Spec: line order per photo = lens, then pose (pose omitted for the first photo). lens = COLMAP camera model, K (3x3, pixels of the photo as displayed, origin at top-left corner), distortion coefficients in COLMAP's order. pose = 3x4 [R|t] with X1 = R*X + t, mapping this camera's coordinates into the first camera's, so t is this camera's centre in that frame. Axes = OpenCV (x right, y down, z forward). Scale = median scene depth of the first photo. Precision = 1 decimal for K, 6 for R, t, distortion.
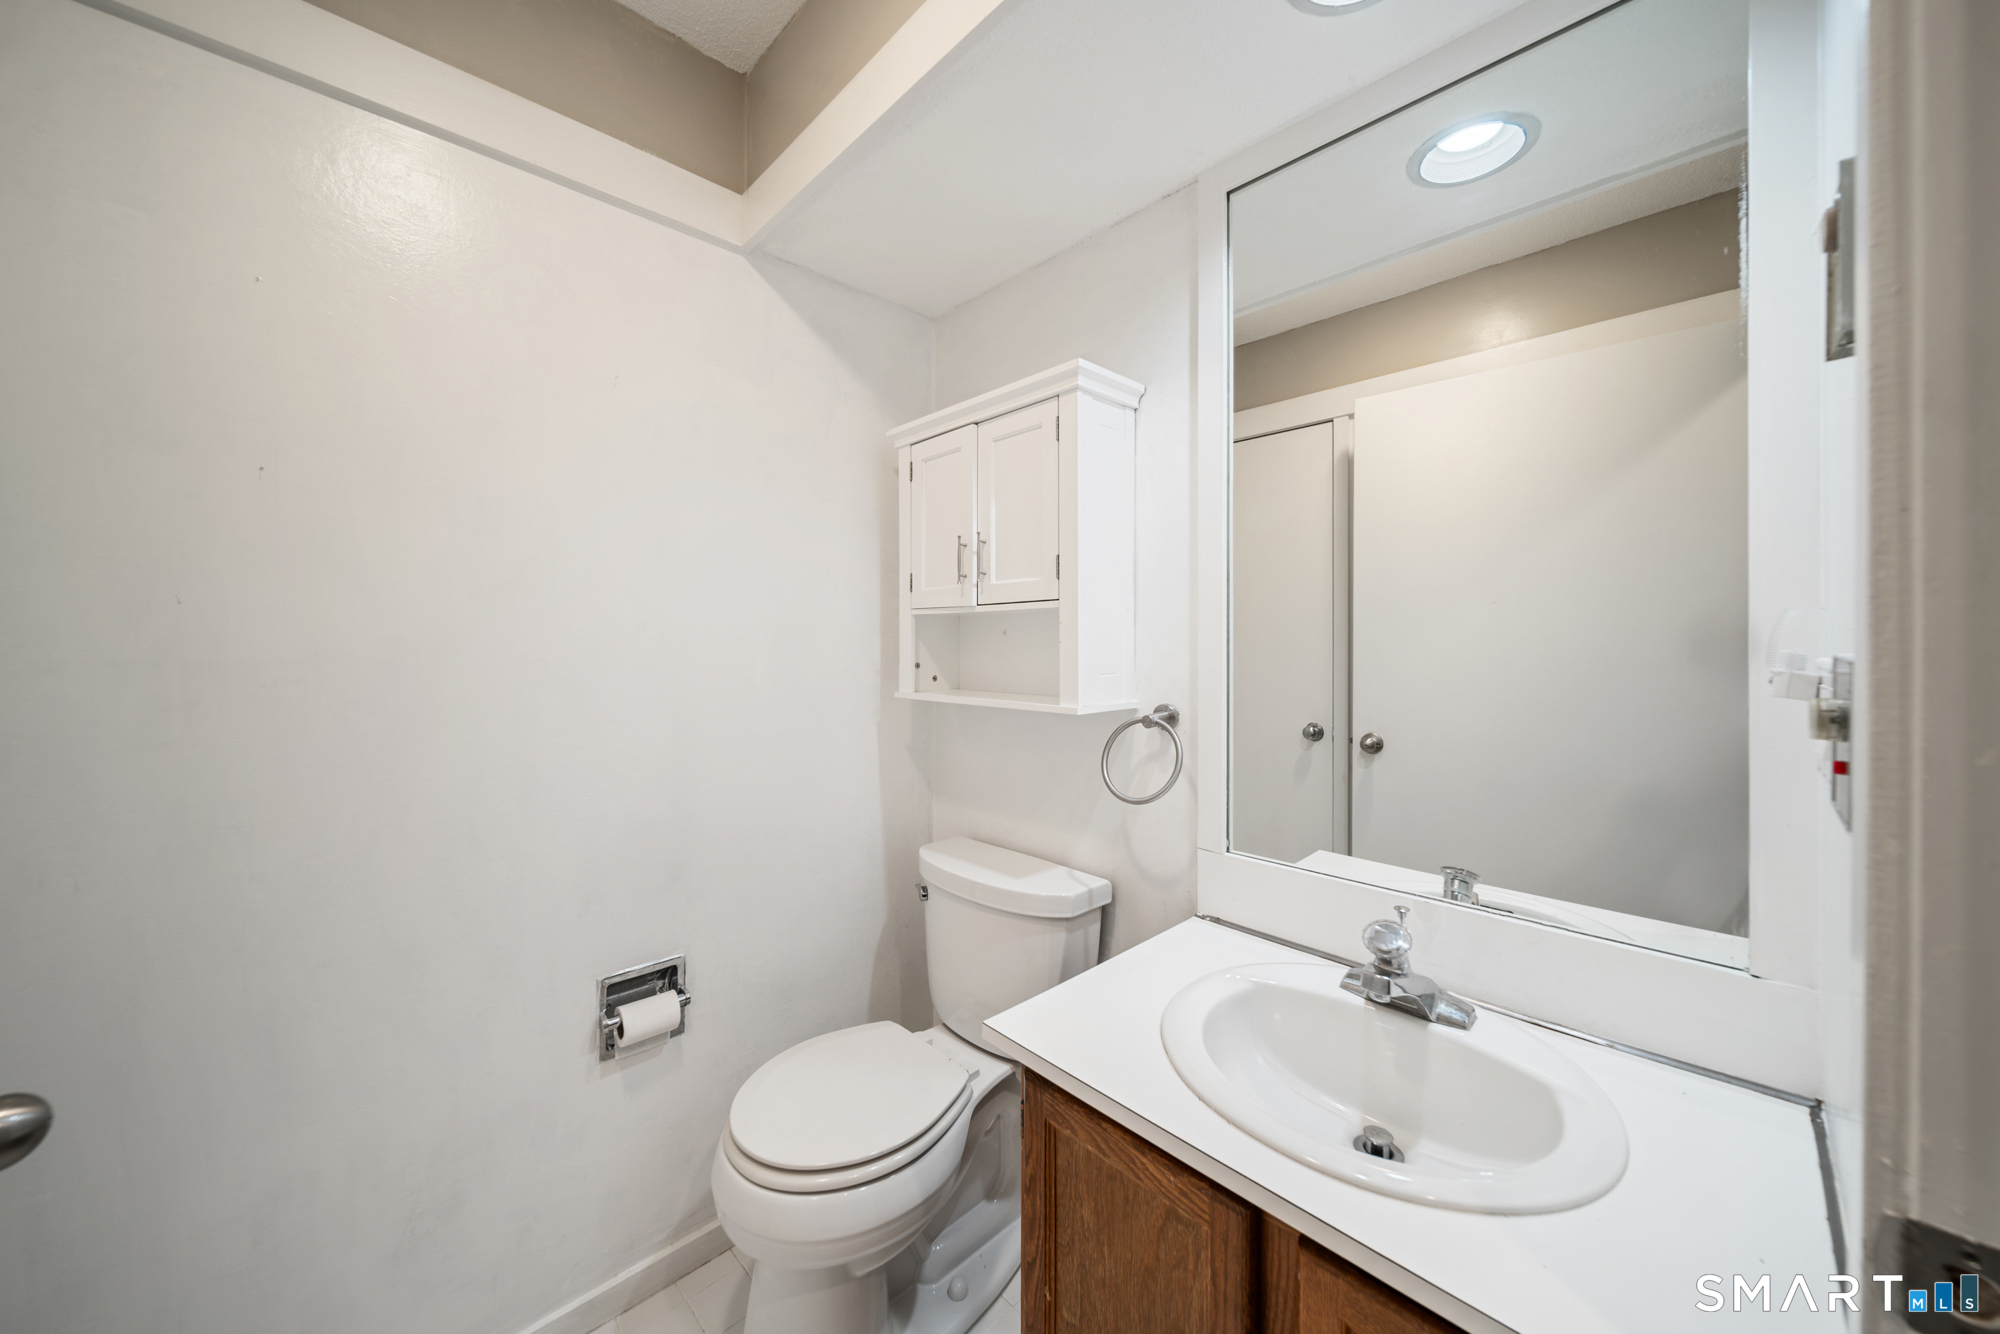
lens RADIAL K [[711.5, 0, 1008.6], [0, 711.5, 651.4], [0, 0, 1]] dist [0.000184, -0.000108]
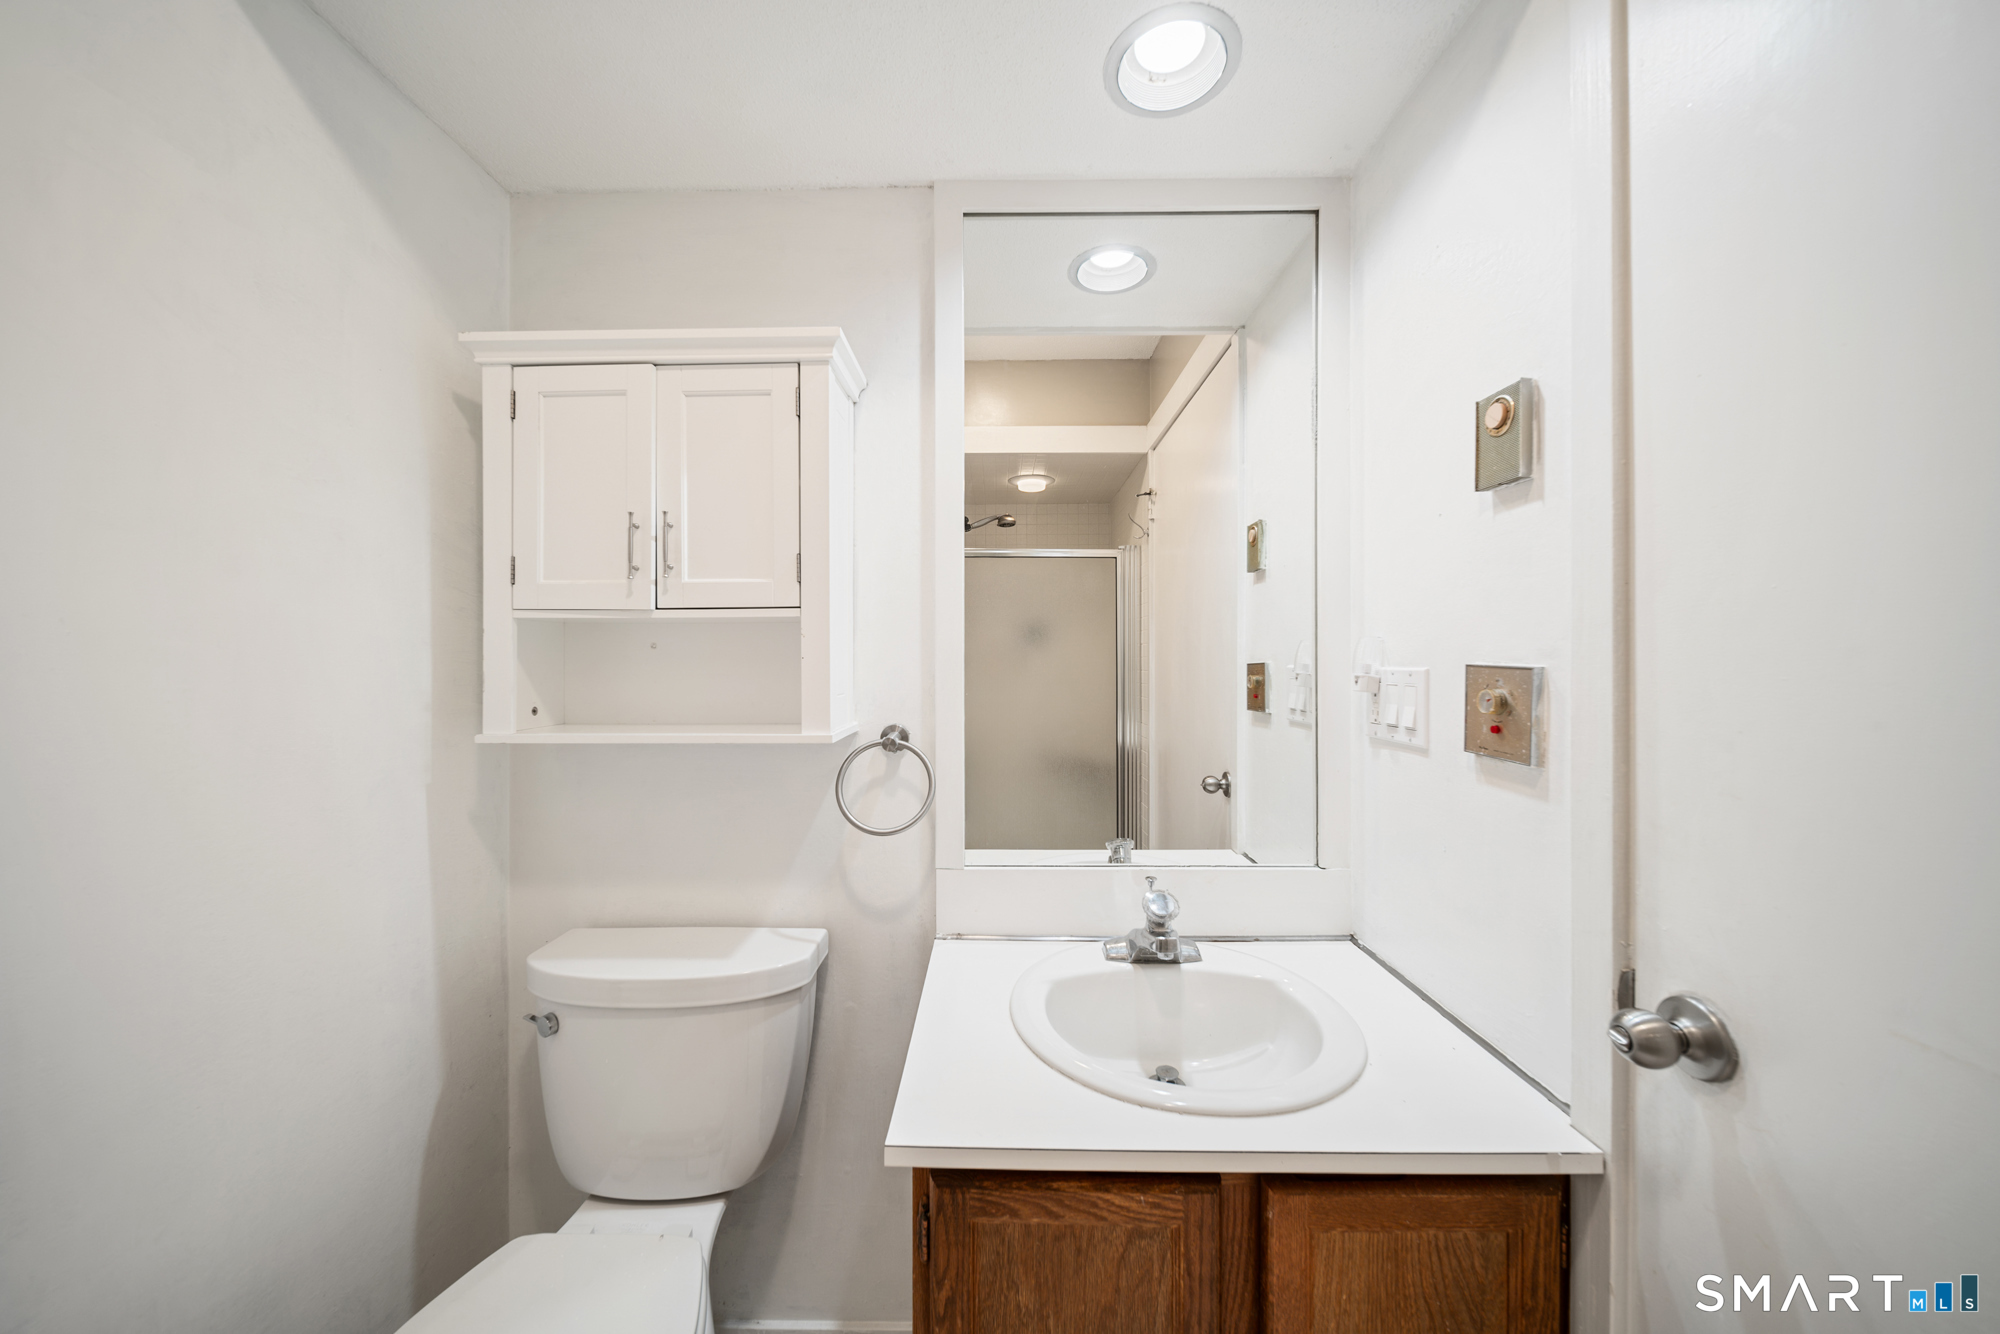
lens RADIAL K [[686.8, 0, 1000.0], [0, 686.8, 667.0], [0, 0, 1]] dist [-0.000601, -0.000138]
pose [[0.705556, -0.009265, 0.708593, -0.327839], [0.011881, 0.999929, 0.001244, -0.001060], [-0.708554, 0.007541, 0.705616, 0.259953]]
